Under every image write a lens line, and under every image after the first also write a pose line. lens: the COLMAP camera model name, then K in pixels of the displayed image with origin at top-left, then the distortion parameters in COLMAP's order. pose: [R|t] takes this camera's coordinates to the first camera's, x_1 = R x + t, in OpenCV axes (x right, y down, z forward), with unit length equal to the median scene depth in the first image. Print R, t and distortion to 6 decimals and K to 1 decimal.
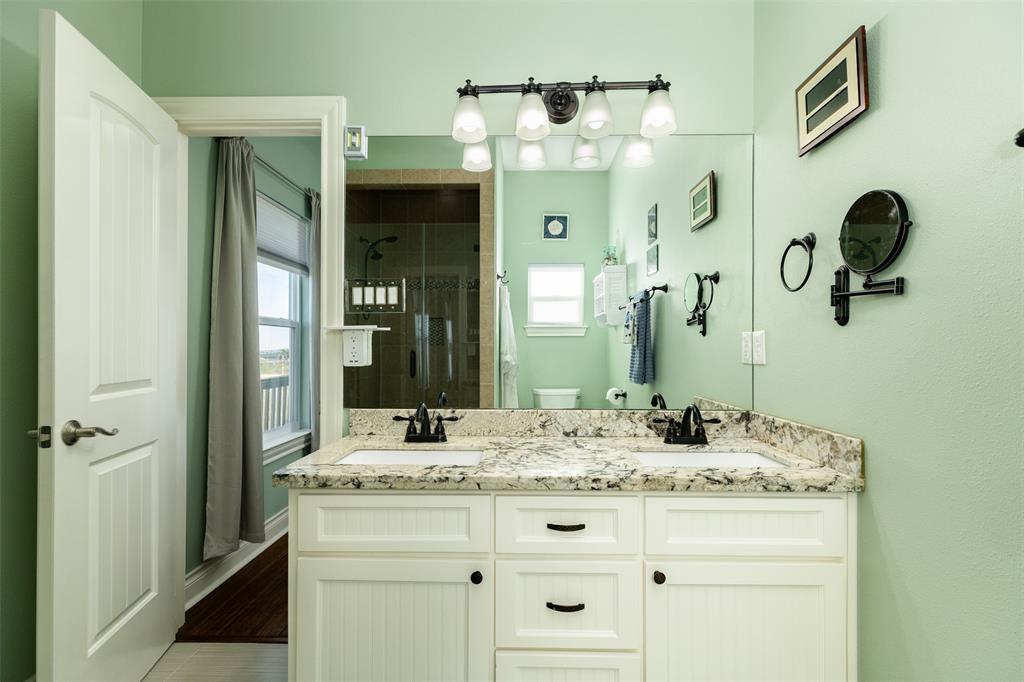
lens RADIAL K [[458.1, 0, 513.0], [0, 458.1, 345.0], [0, 0, 1]] dist [0.005520, -0.000155]
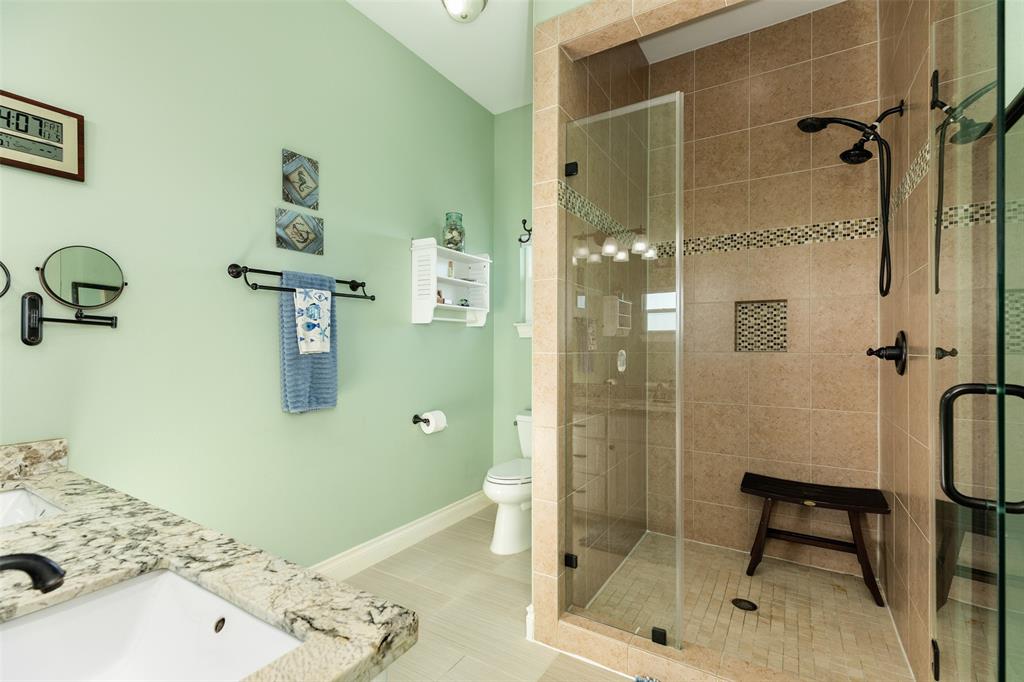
lens RADIAL K [[458.1, 0, 512.5], [0, 458.1, 347.0], [0, 0, 1]] dist [0.005520, -0.000155]
pose [[-0.864487, 0.005525, 0.502624, -0.883220], [-0.002101, 0.999891, -0.014603, -0.024297], [-0.502650, -0.013680, -0.864382, 1.423163]]
